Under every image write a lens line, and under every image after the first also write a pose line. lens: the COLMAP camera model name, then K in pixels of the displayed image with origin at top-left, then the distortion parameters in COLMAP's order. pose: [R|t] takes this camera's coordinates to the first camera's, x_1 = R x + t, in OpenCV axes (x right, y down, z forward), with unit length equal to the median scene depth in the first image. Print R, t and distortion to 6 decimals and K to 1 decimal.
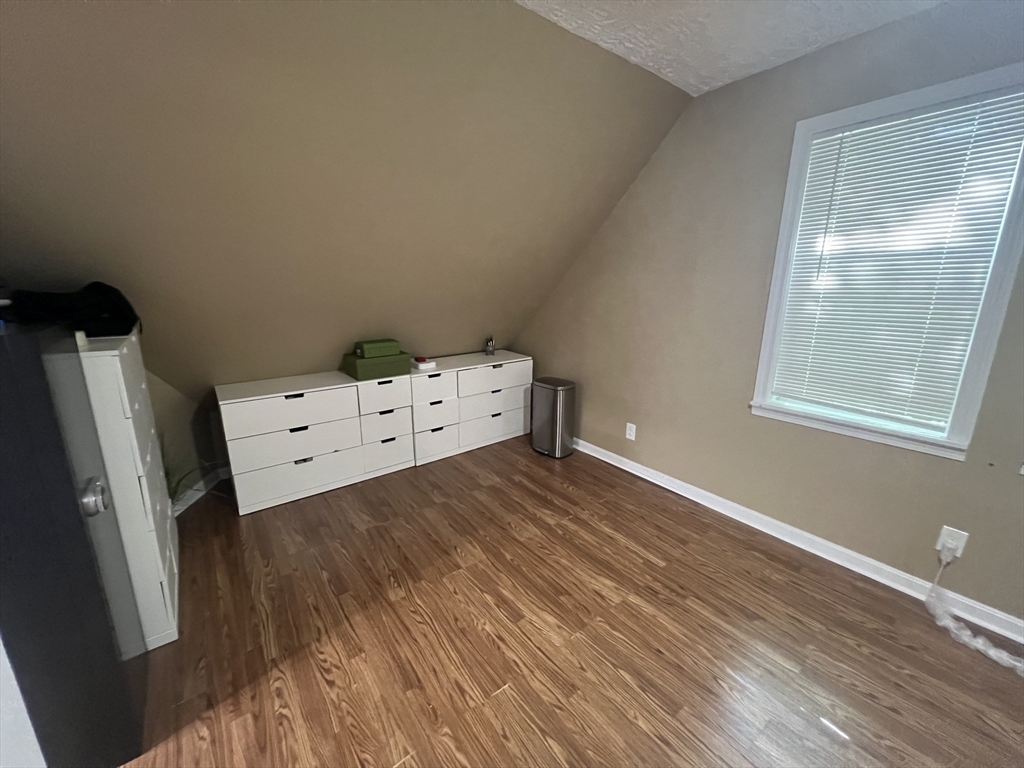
lens RADIAL K [[410.3, 0, 509.3], [0, 410.3, 382.8], [0, 0, 1]] dist [-0.002785, 0.001187]
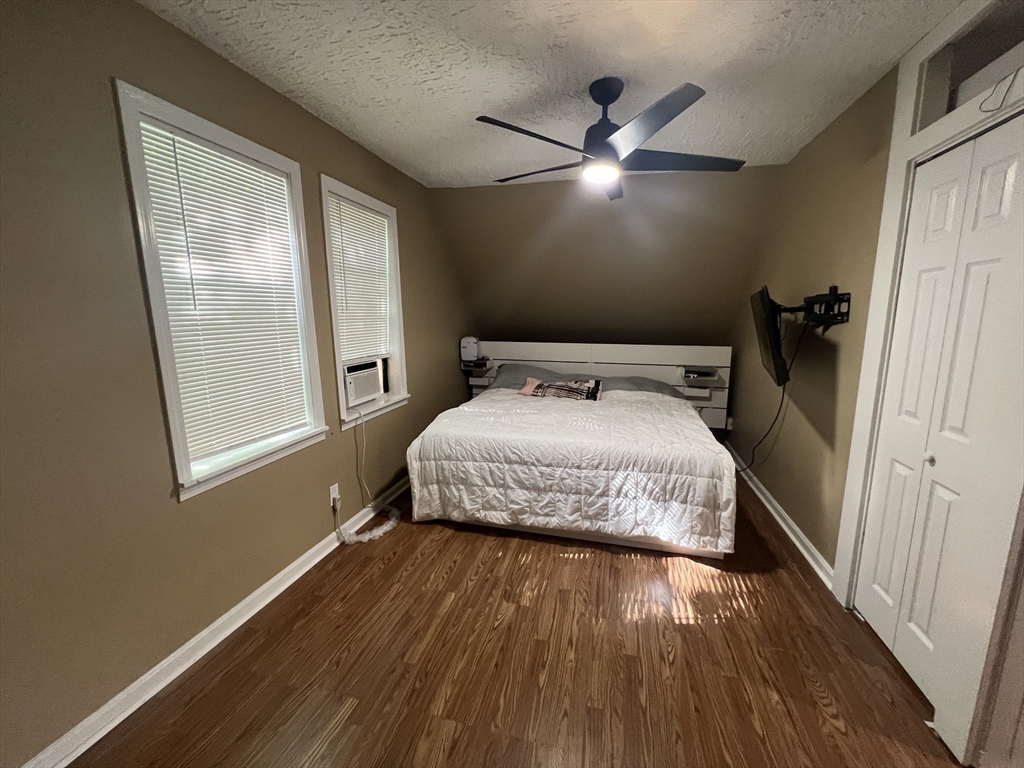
lens RADIAL K [[410.3, 0, 508.0], [0, 410.3, 382.9], [0, 0, 1]] dist [-0.002785, 0.001187]
pose [[-0.610170, -0.130828, 0.781394, -0.329792], [0.190998, 0.932892, 0.305339, -0.285909], [-0.768903, 0.335553, -0.544236, 1.187030]]
